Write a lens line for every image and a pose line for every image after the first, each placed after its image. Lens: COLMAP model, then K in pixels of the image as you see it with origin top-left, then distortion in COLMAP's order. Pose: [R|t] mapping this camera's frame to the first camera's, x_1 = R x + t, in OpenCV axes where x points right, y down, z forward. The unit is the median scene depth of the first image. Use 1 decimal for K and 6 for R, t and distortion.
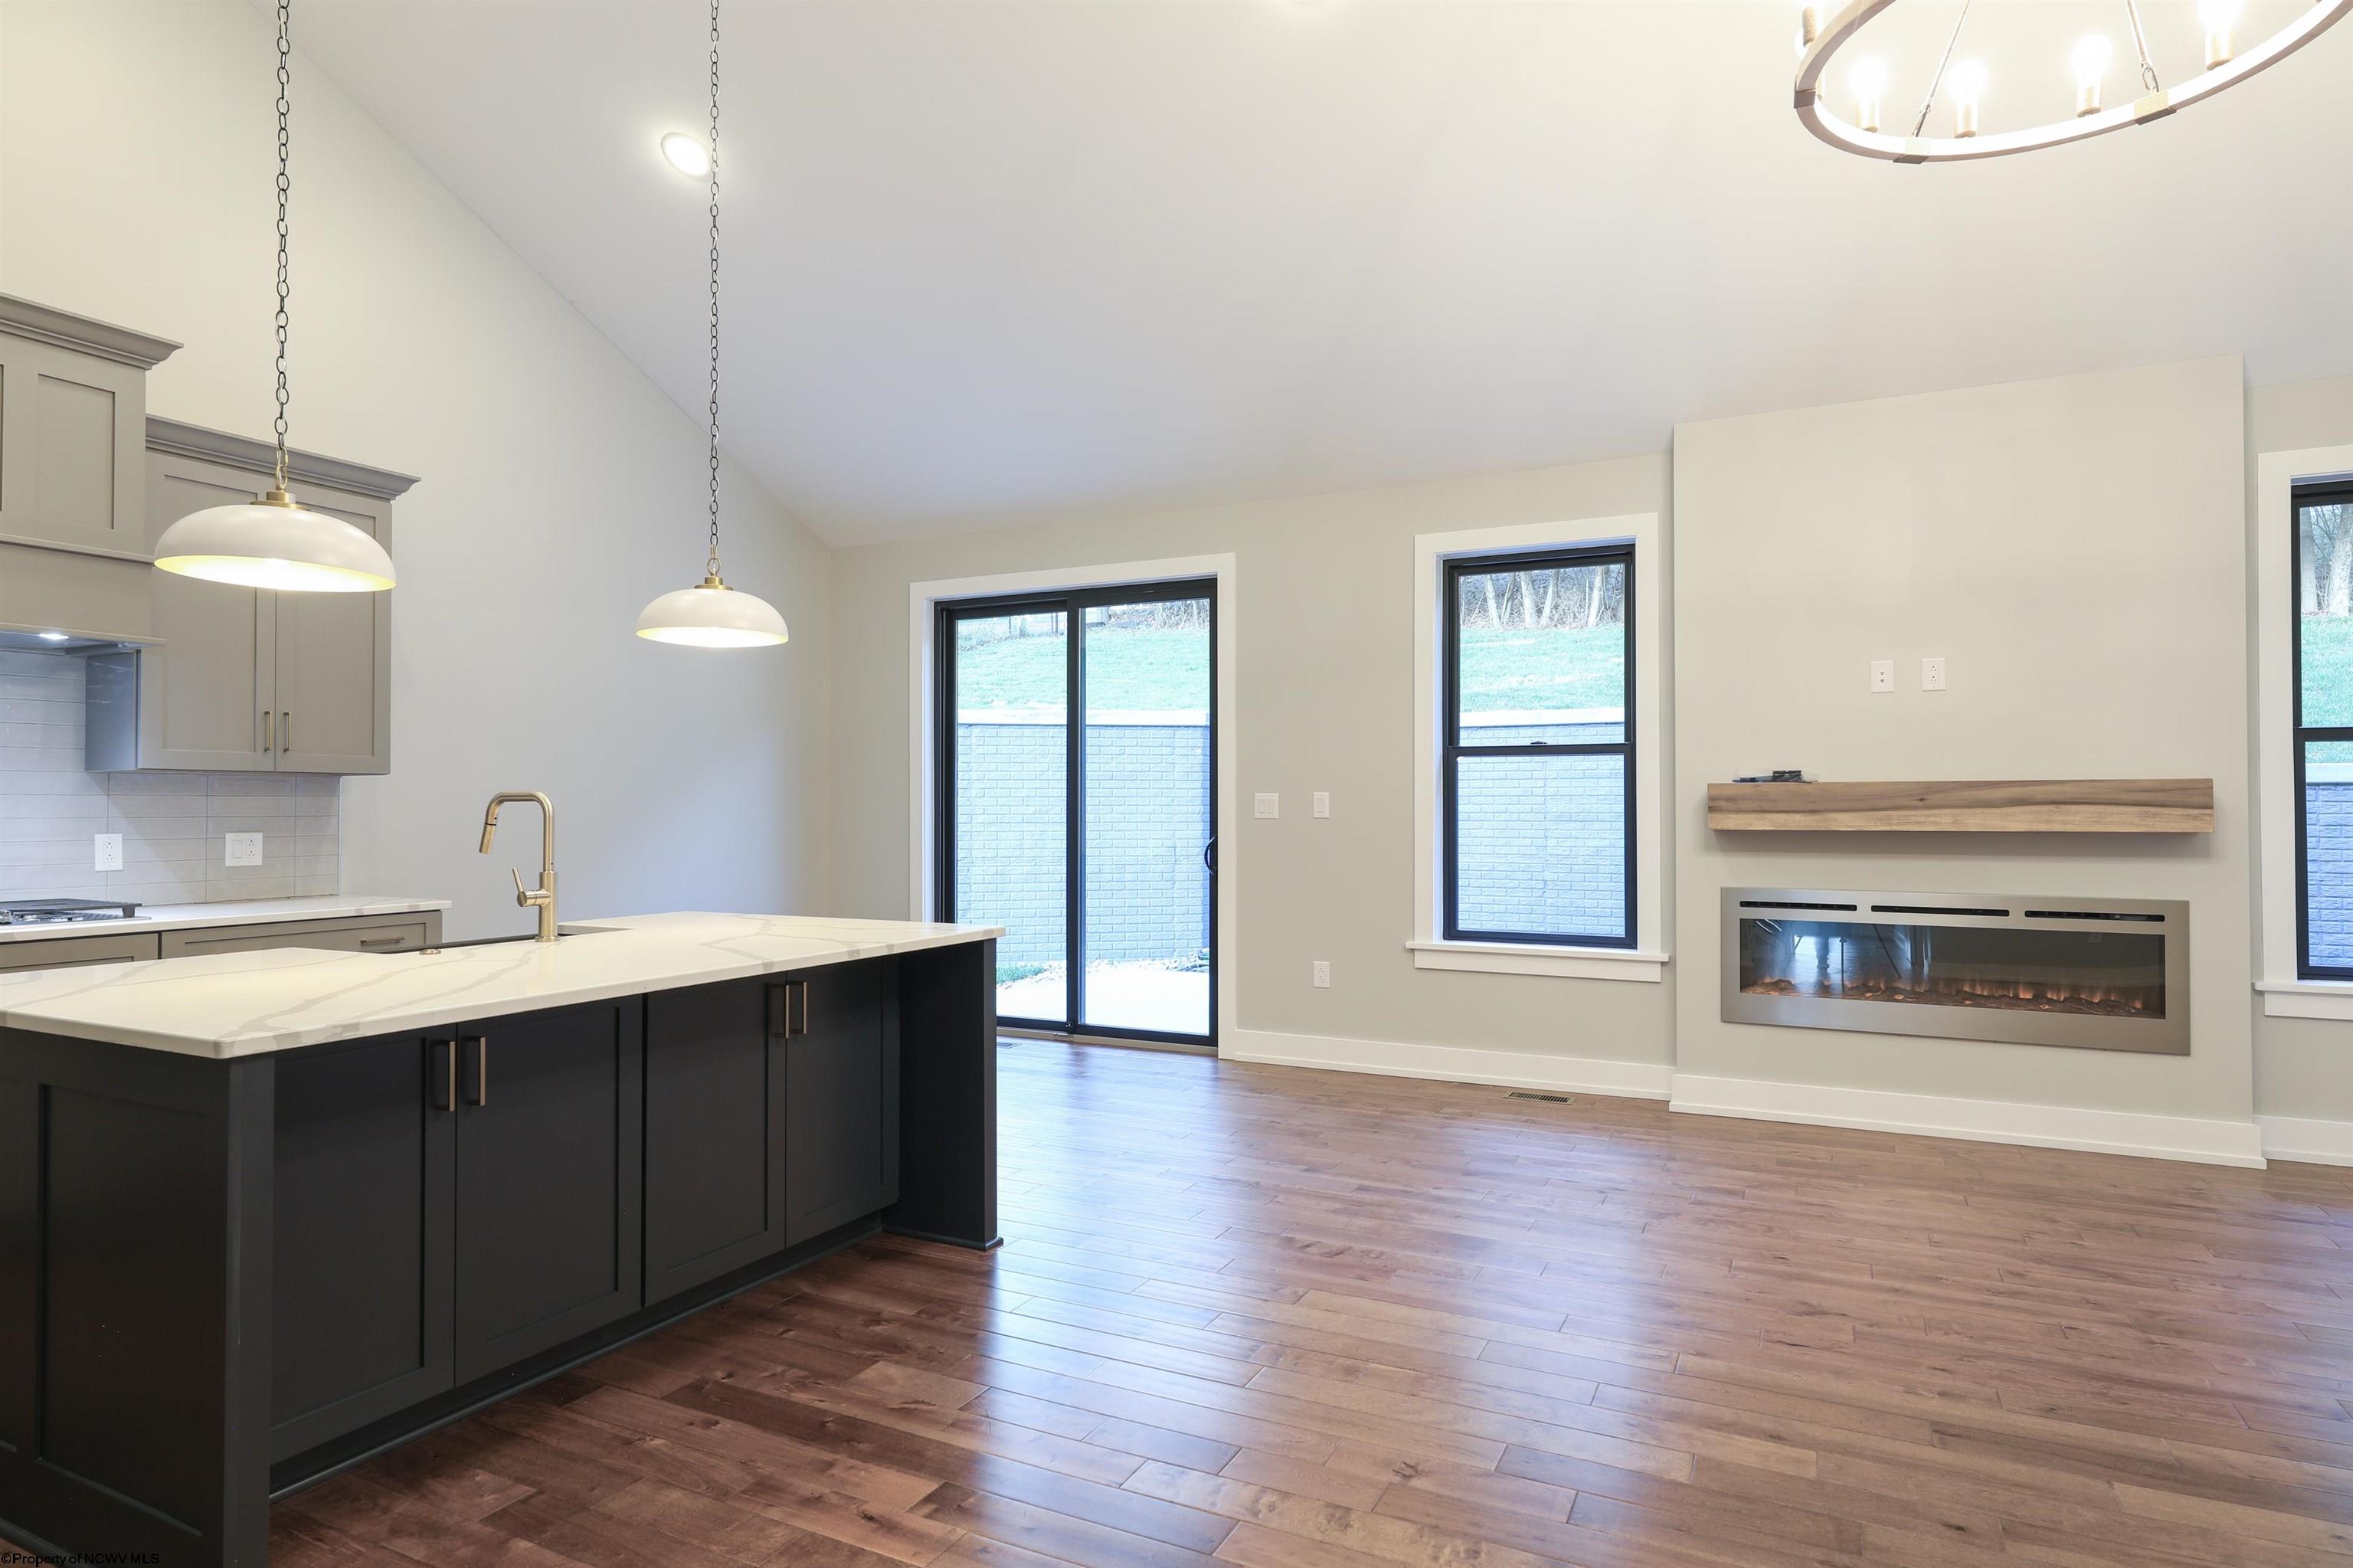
lens RADIAL K [[1327.9, 0, 1176.3], [0, 1327.9, 789.4], [0, 0, 1]] dist [0.005206, -0.000243]
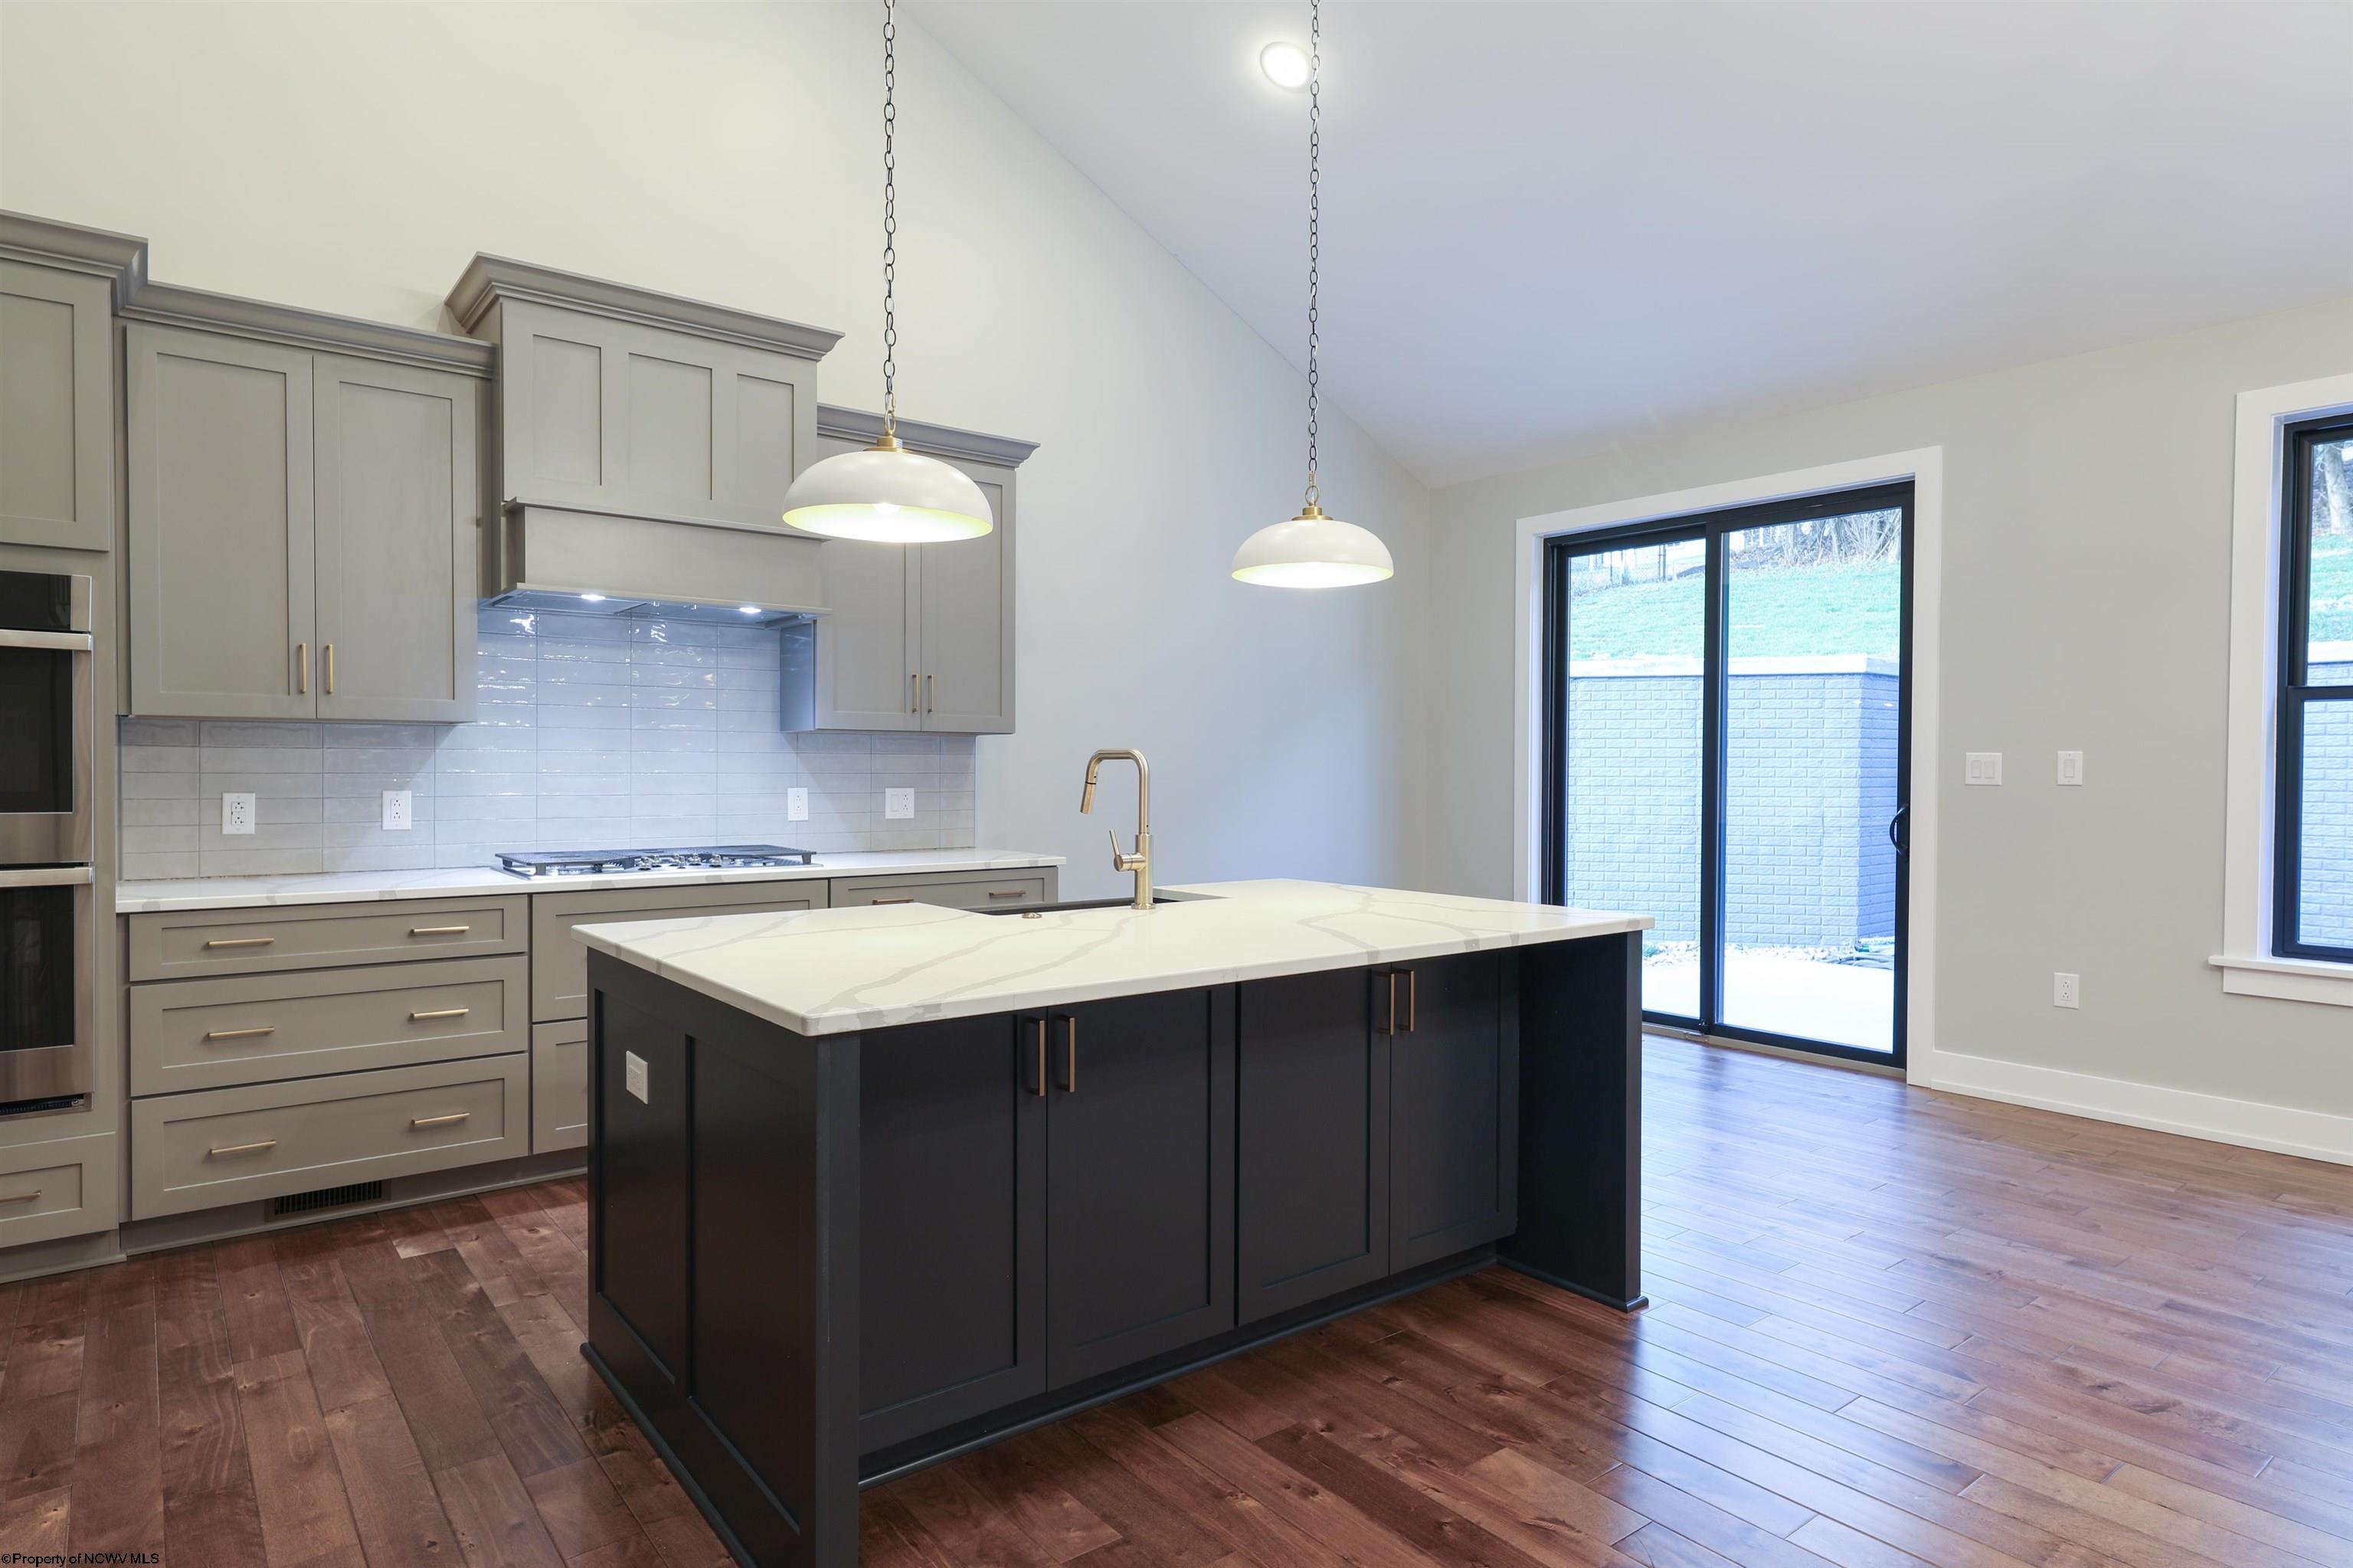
lens RADIAL K [[1327.9, 0, 1183.1], [0, 1327.9, 787.8], [0, 0, 1]] dist [0.005206, -0.000243]
pose [[0.909584, 0.011846, -0.415352, -0.047425], [-0.000151, 0.999603, 0.028180, 0.002117], [0.415521, -0.025569, 0.909224, 0.129458]]
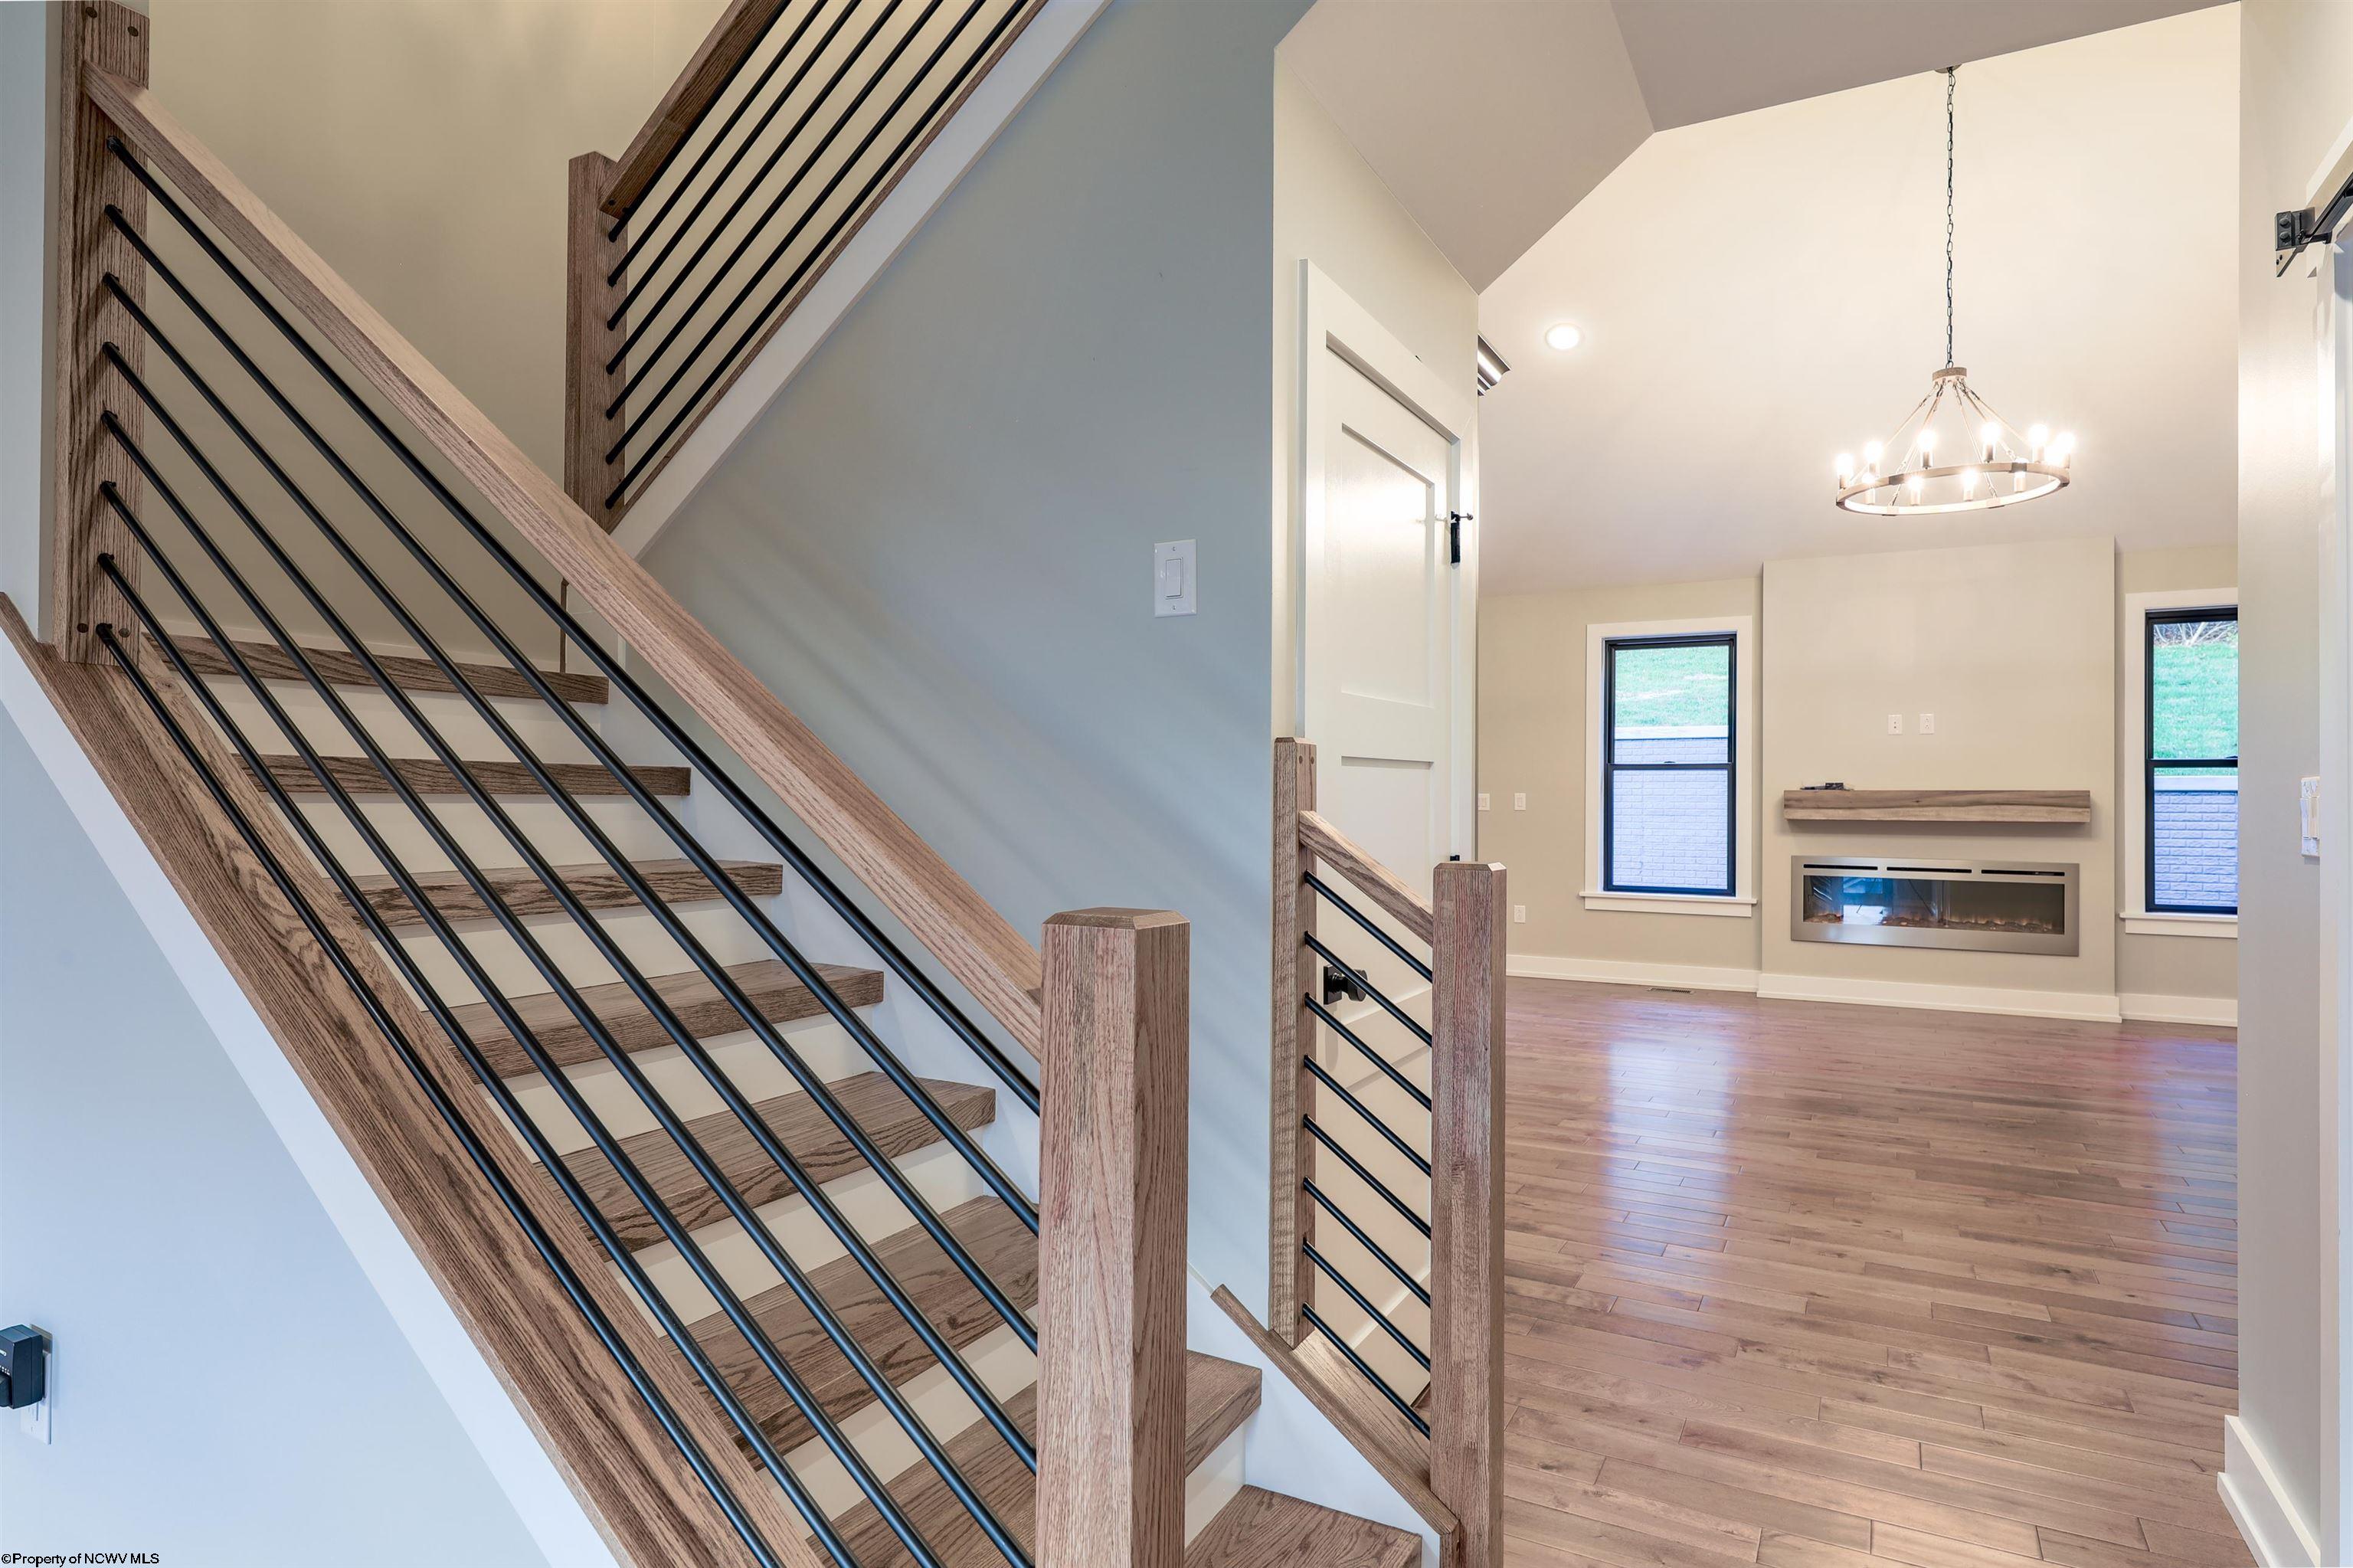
lens RADIAL K [[1327.9, 0, 1178.0], [0, 1327.9, 790.8], [0, 0, 1]] dist [0.005206, -0.000243]
pose [[0.999457, 0.006448, -0.032298, -0.302008], [-0.006279, 0.999966, 0.005302, -0.008383], [0.032331, -0.005096, 0.999464, -0.677788]]
